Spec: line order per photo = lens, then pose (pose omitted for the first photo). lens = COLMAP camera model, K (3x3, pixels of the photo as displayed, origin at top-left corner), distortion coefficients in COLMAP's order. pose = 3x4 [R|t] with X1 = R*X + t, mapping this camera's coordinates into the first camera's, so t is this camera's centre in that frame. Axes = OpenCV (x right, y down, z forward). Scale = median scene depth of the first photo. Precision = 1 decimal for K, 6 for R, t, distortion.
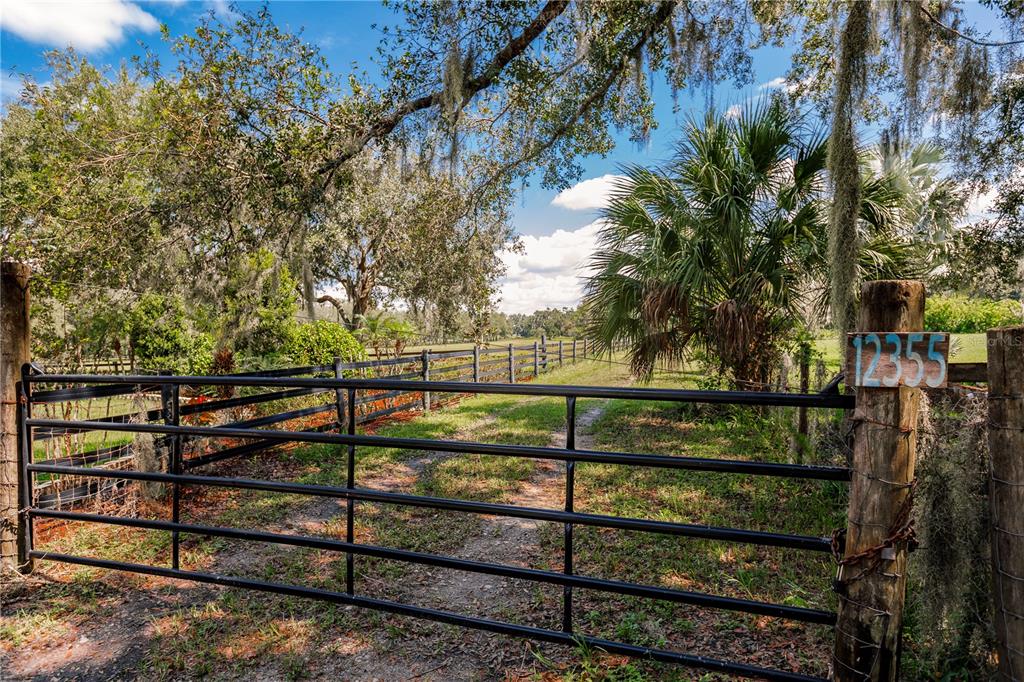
lens RADIAL K [[609.6, 0, 508.1], [0, 609.6, 369.8], [0, 0, 1]] dist [-0.004255, -0.000295]
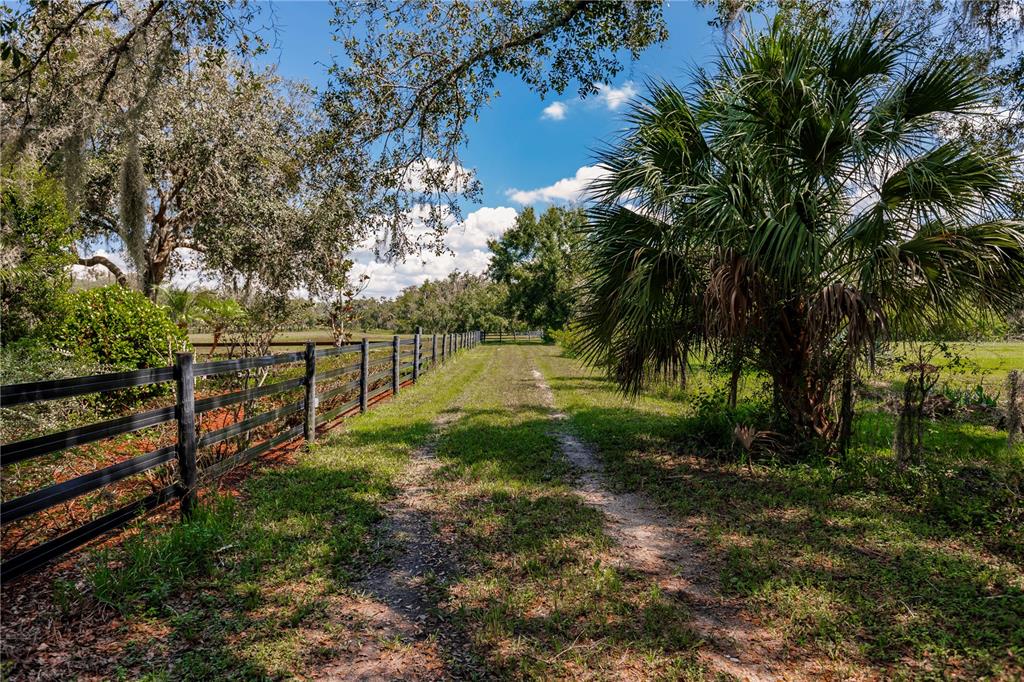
lens RADIAL K [[667.3, 0, 509.2], [0, 667.3, 331.8], [0, 0, 1]] dist [-0.001968, -0.002251]
pose [[0.957182, 0.037925, 0.286992, -0.178262], [-0.022583, 0.998143, -0.056582, -0.011939], [-0.288604, 0.047678, 0.956261, 0.392116]]
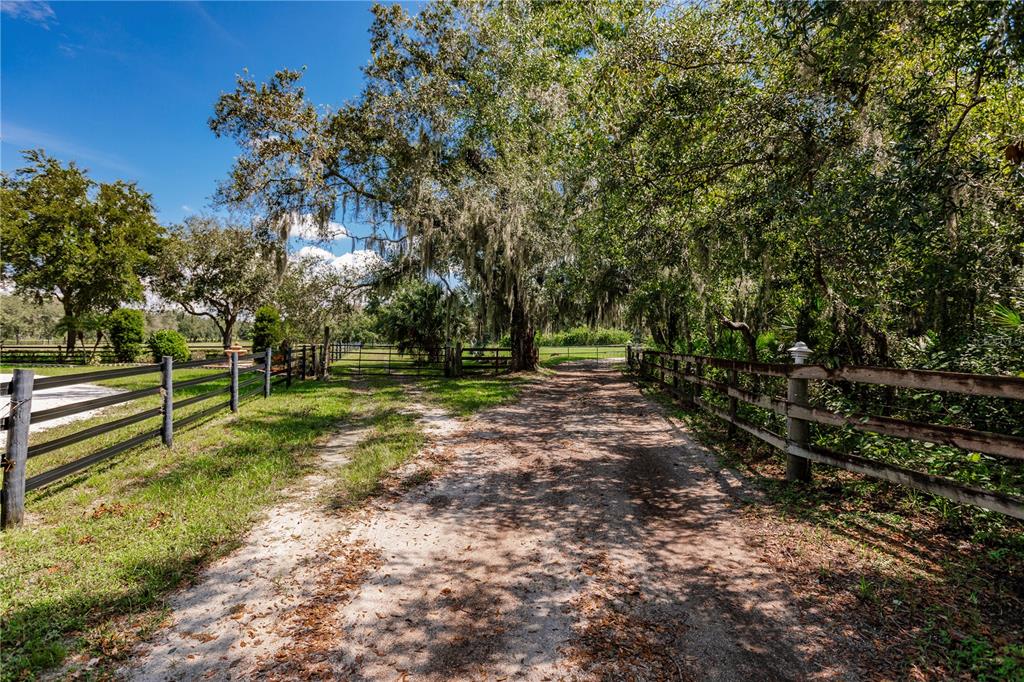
lens RADIAL K [[487.4, 0, 512.0], [0, 487.4, 341.0], [0, 0, 1]] dist [-0.000045, -0.000036]
pose [[0.849688, 0.028524, 0.526514, -0.855497], [0.003329, 0.998226, -0.059452, 0.124627], [-0.527276, 0.052269, 0.848085, -2.032972]]
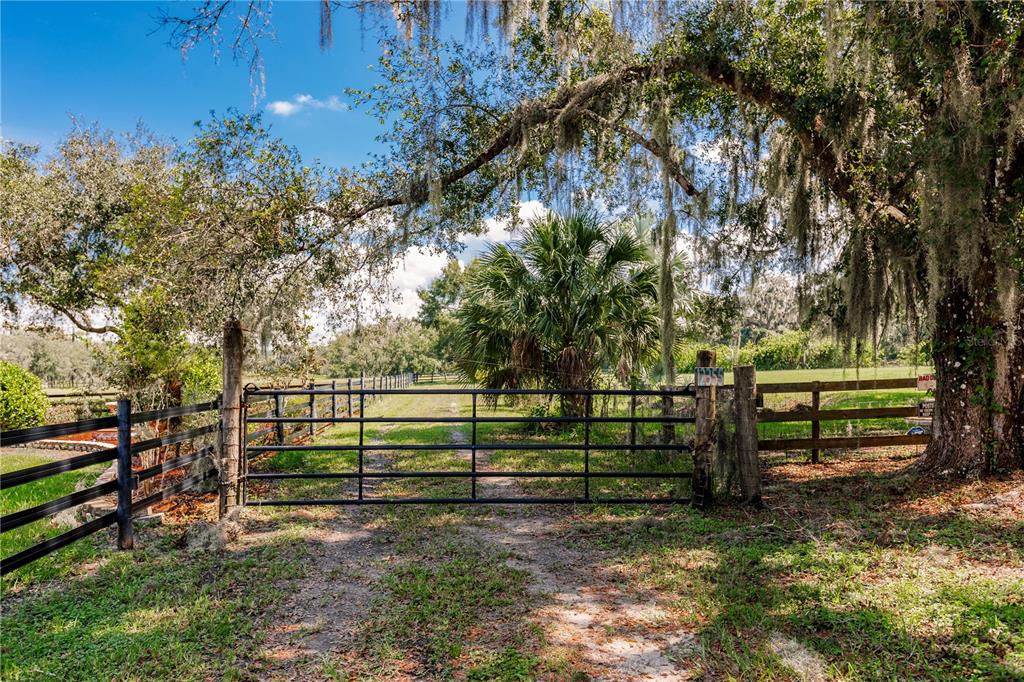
lens RADIAL K [[678.3, 0, 513.0], [0, 678.3, 372.0], [0, 0, 1]] dist [0.007401, 0.000953]
pose [[0.924493, 0.006490, 0.381144, -0.350553], [0.016128, 0.998294, -0.056117, 0.030104], [-0.380858, 0.058027, 0.922811, -0.393025]]
